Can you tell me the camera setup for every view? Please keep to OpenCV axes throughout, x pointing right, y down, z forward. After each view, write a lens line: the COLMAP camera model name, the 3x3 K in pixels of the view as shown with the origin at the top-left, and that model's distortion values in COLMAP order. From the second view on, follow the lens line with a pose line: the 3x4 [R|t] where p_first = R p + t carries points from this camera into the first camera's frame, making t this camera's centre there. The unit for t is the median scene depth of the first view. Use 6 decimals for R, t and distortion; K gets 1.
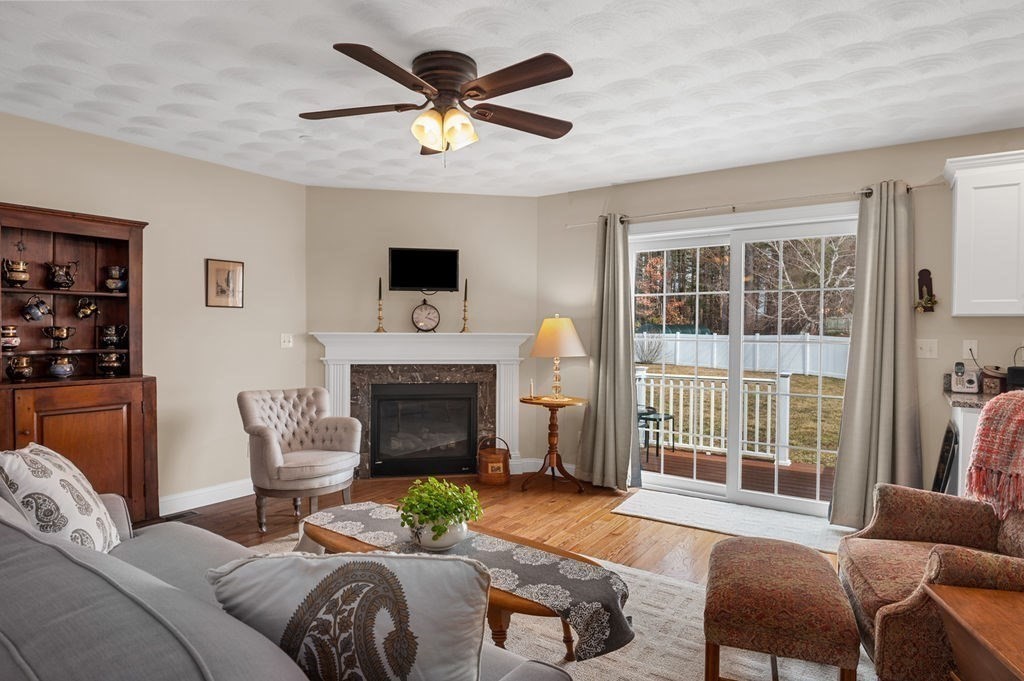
lens RADIAL K [[581.5, 0, 508.5], [0, 581.5, 336.3], [0, 0, 1]] dist [-0.013733, 0.000019]
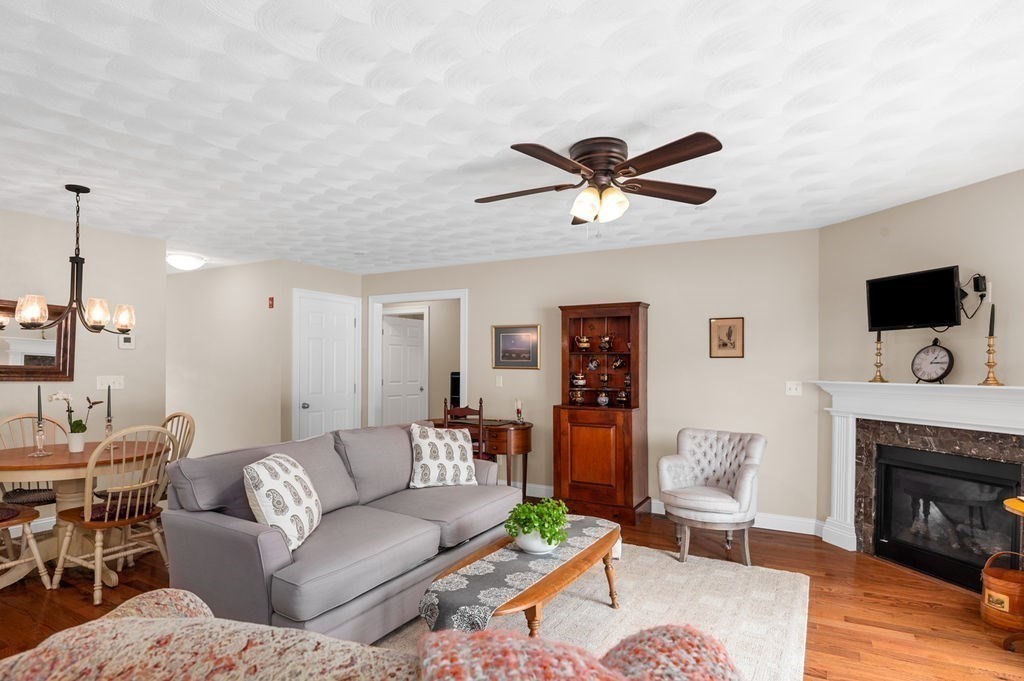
lens RADIAL K [[563.9, 0, 508.0], [0, 563.9, 348.5], [0, 0, 1]] dist [-0.011600, -0.002350]
pose [[0.080387, -0.040745, -0.995931, 0.622121], [-0.018850, 0.998923, -0.042389, -0.012456], [0.996585, 0.022181, 0.079532, 0.471381]]
